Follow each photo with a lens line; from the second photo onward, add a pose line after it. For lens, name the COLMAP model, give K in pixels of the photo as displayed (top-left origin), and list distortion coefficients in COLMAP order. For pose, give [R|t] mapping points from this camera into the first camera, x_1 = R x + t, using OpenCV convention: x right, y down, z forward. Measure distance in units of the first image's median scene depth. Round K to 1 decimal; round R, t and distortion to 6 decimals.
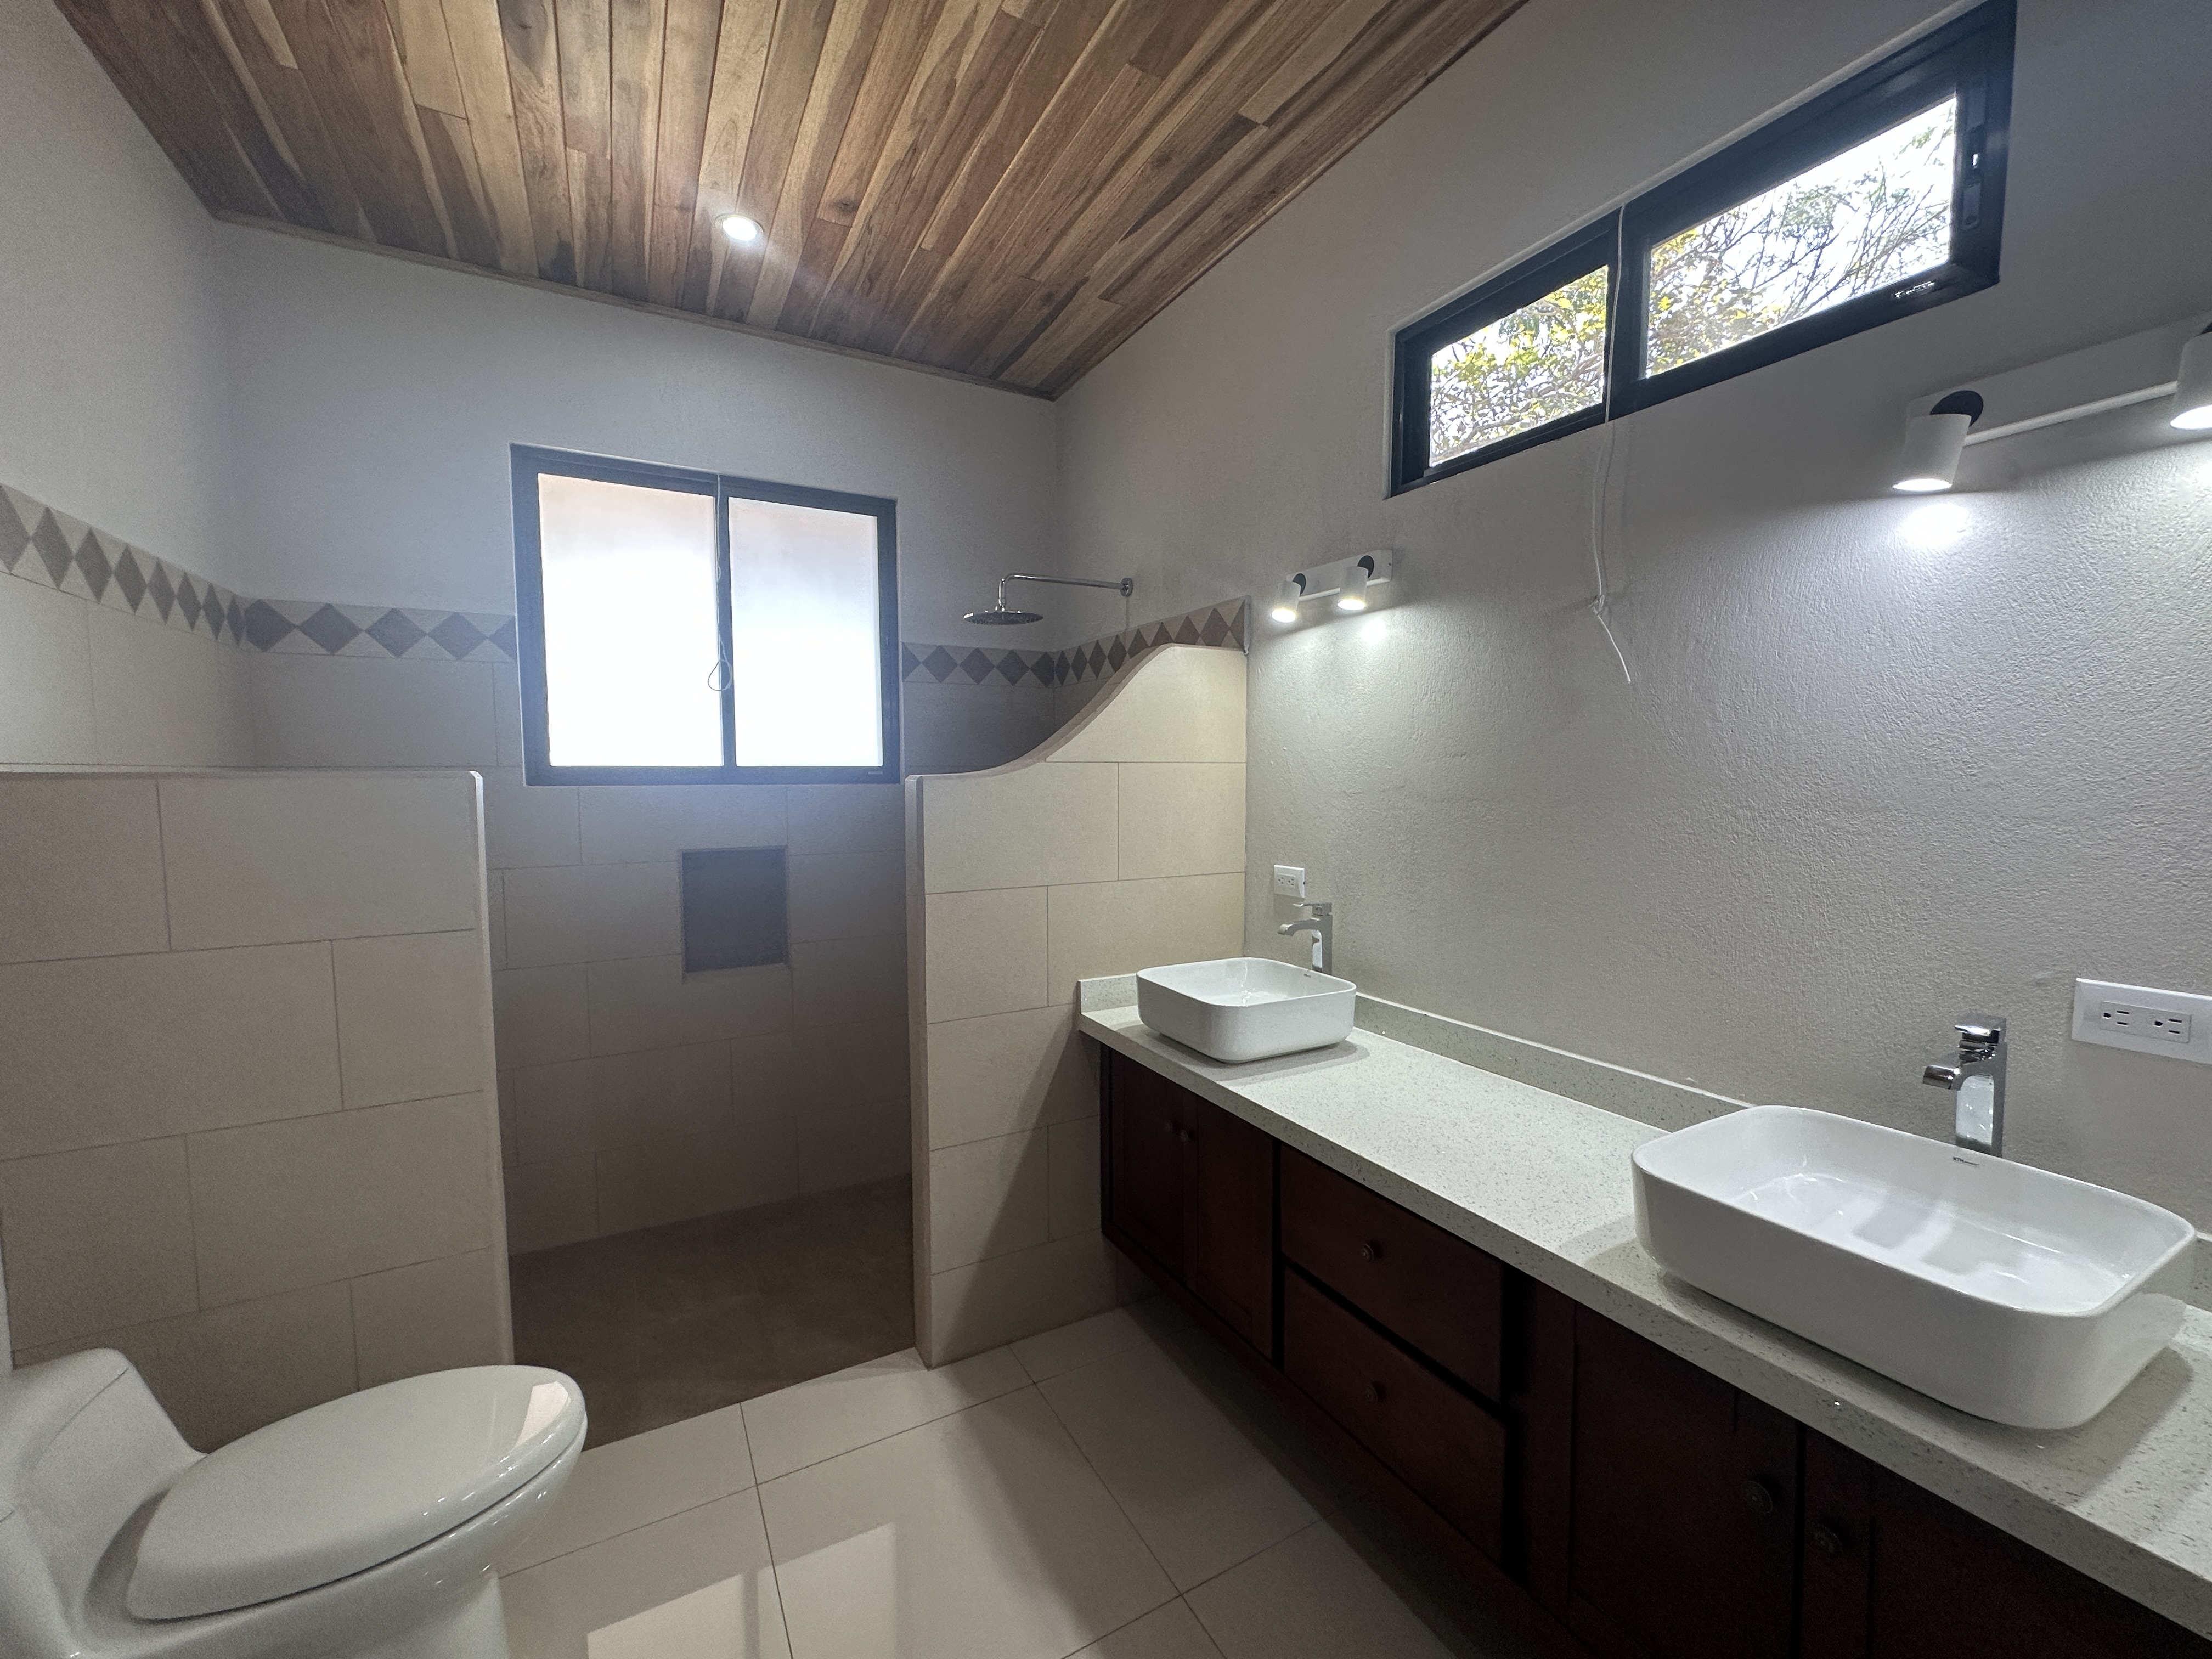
lens RADIAL K [[886.7, 0, 1105.2], [0, 886.7, 834.1], [0, 0, 1]] dist [0.006119, -0.001085]
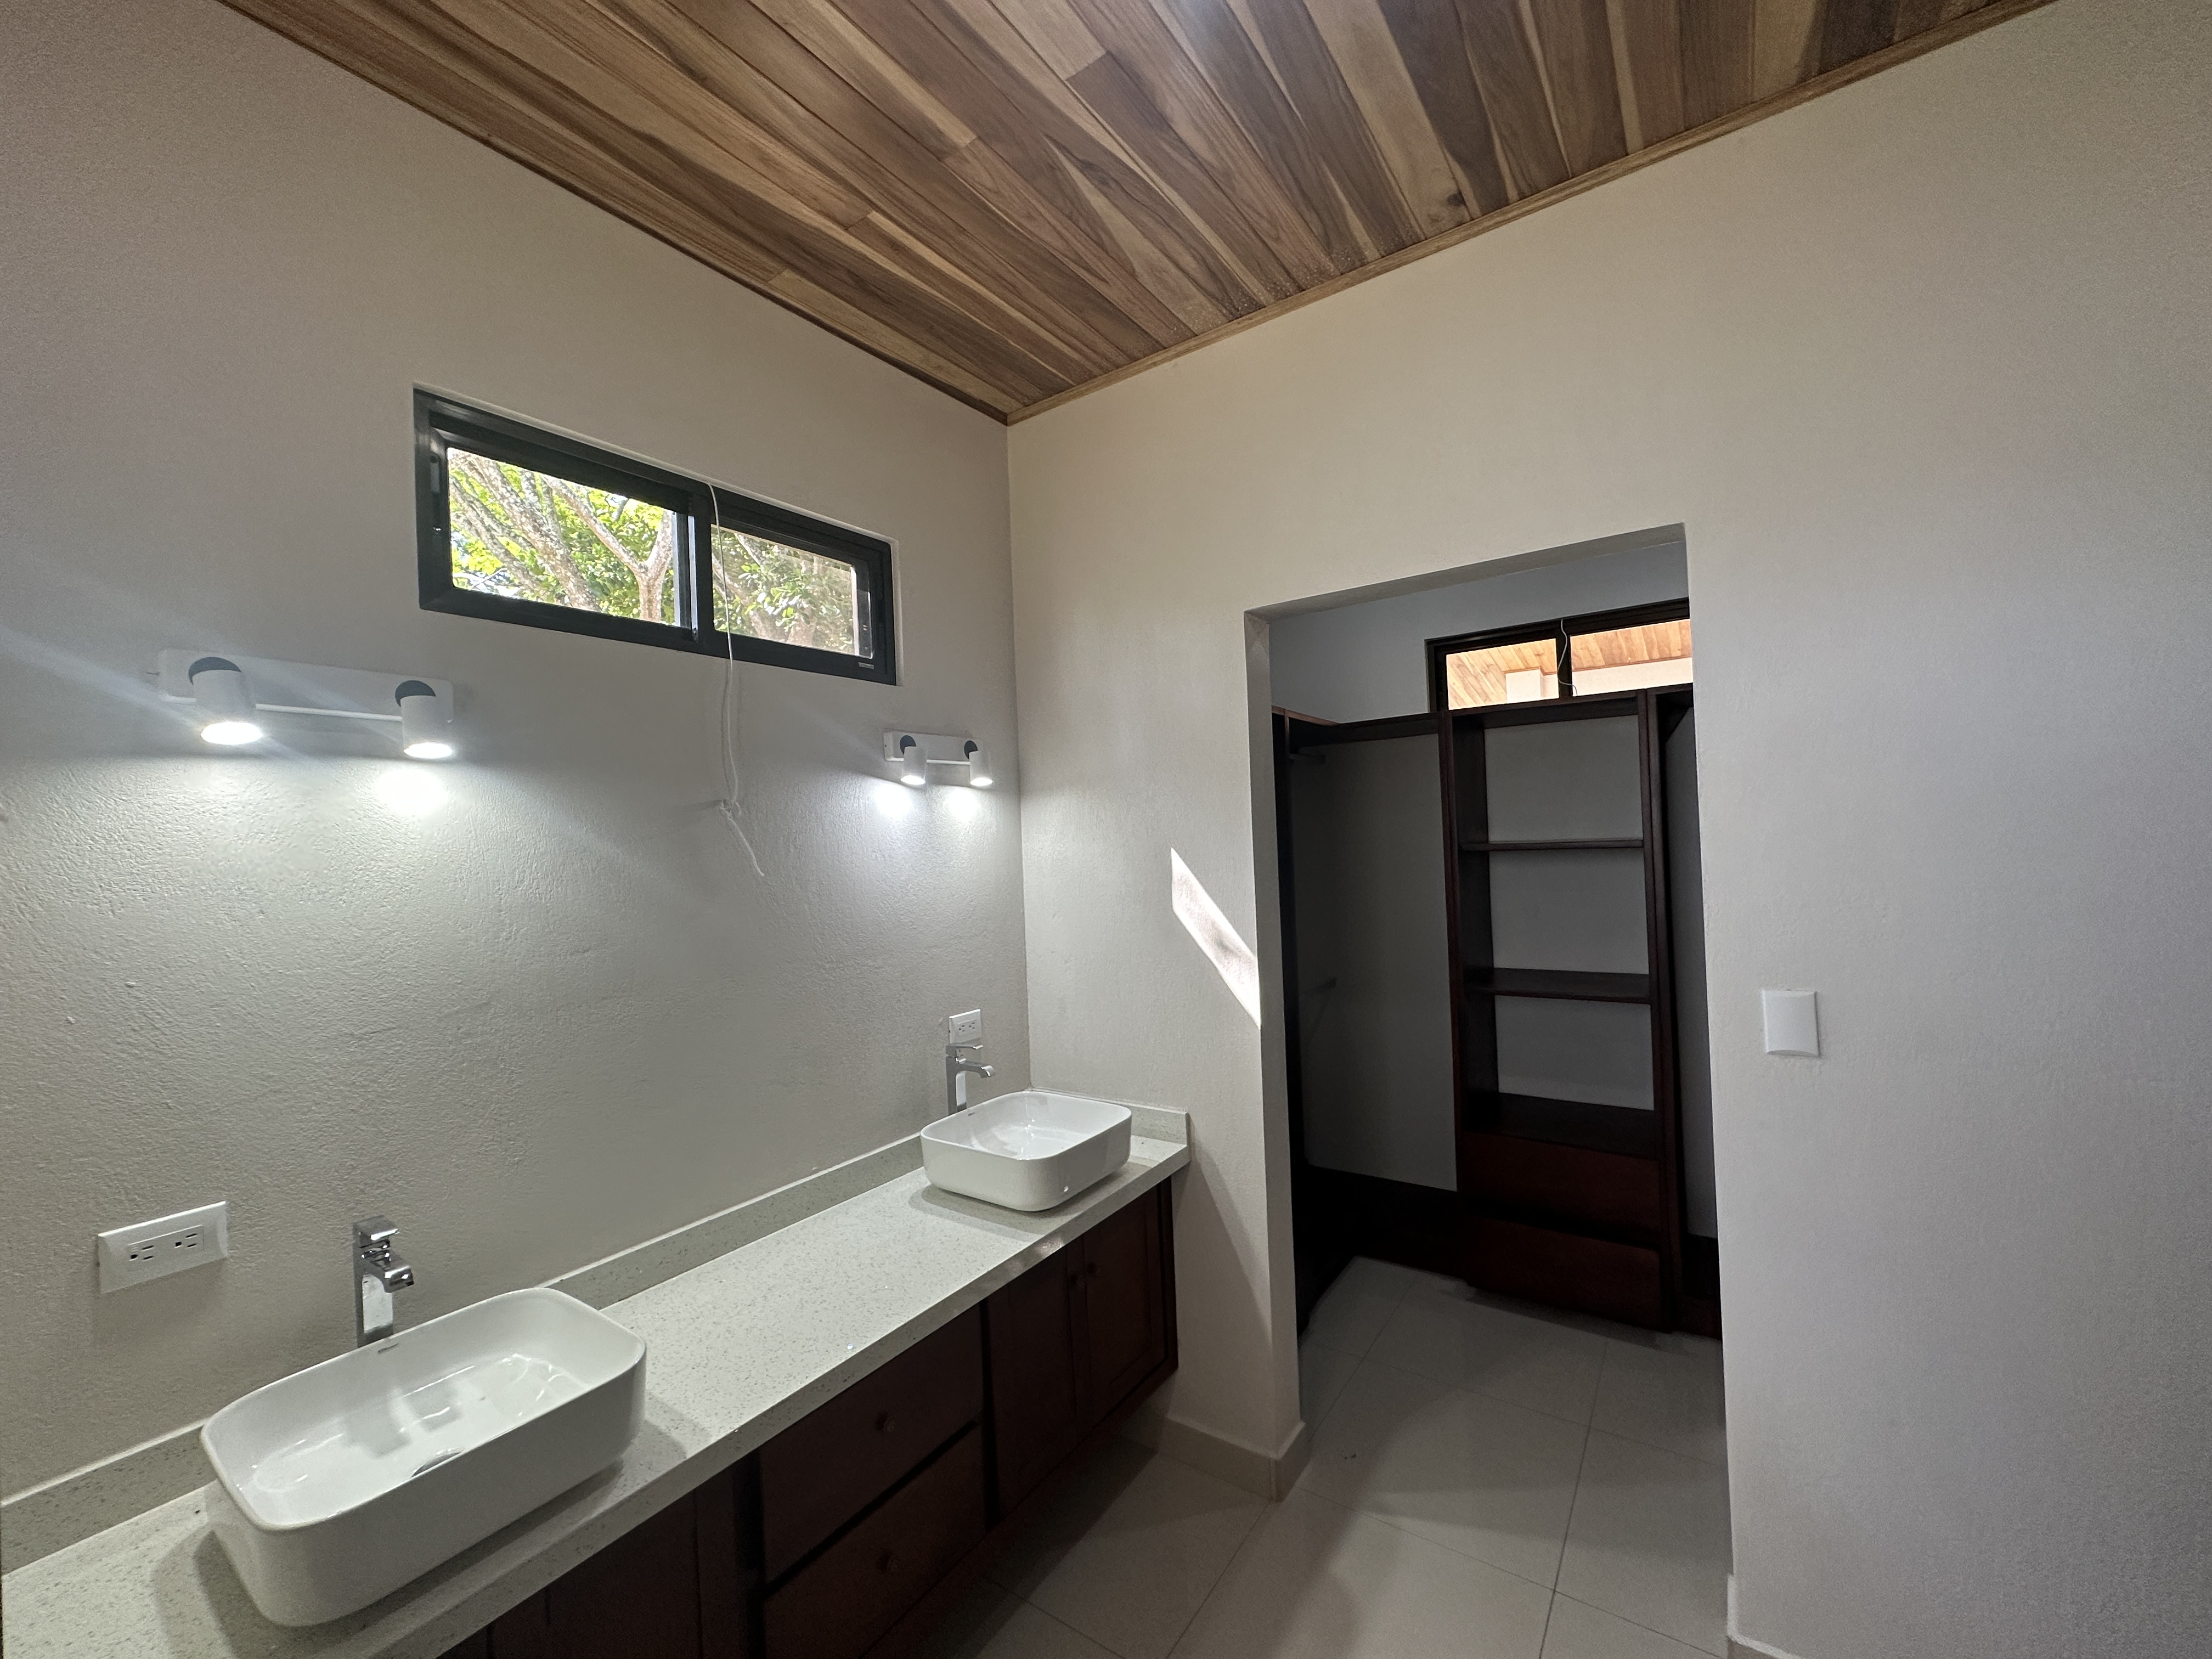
lens RADIAL K [[886.7, 0, 1105.2], [0, 886.7, 834.1], [0, 0, 1]] dist [0.006119, -0.001085]
pose [[-0.434640, 0.026807, 0.900205, -0.575679], [0.103333, 0.994440, 0.020279, -0.159384], [-0.894657, 0.101834, -0.434993, 0.862461]]
